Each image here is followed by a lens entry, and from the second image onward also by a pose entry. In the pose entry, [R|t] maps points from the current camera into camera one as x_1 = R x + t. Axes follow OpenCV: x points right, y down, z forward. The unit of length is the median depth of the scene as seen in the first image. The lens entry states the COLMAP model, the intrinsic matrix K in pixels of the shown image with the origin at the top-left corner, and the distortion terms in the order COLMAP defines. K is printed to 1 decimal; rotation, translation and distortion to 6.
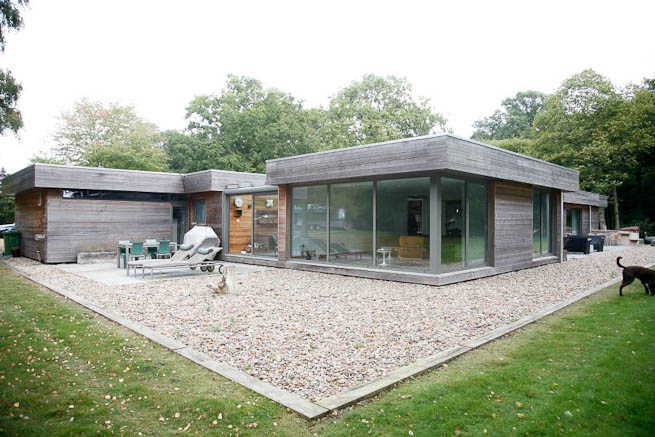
lens RADIAL K [[449.1, 0, 321.5], [0, 449.1, 219.3], [0, 0, 1]] dist [-0.111569, 0.056166]
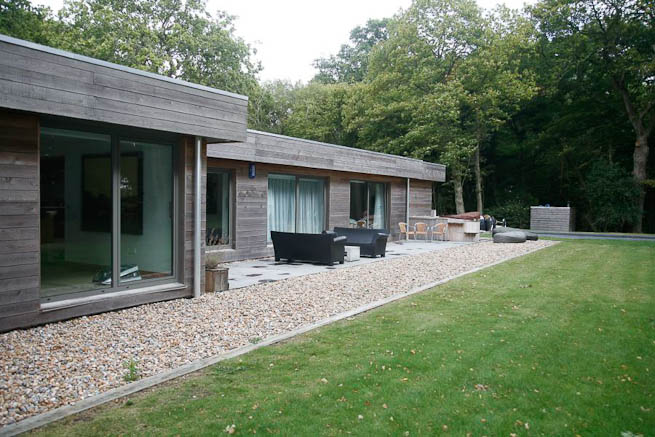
lens RADIAL K [[550.3, 0, 326.9], [0, 550.3, 216.2], [0, 0, 1]] dist [-0.013682, 0.018965]
pose [[0.972087, 0.006669, 0.234526, 0.297823], [-0.015943, 0.999163, 0.037670, -0.004666], [-0.234079, -0.040358, 0.971380, 0.226187]]
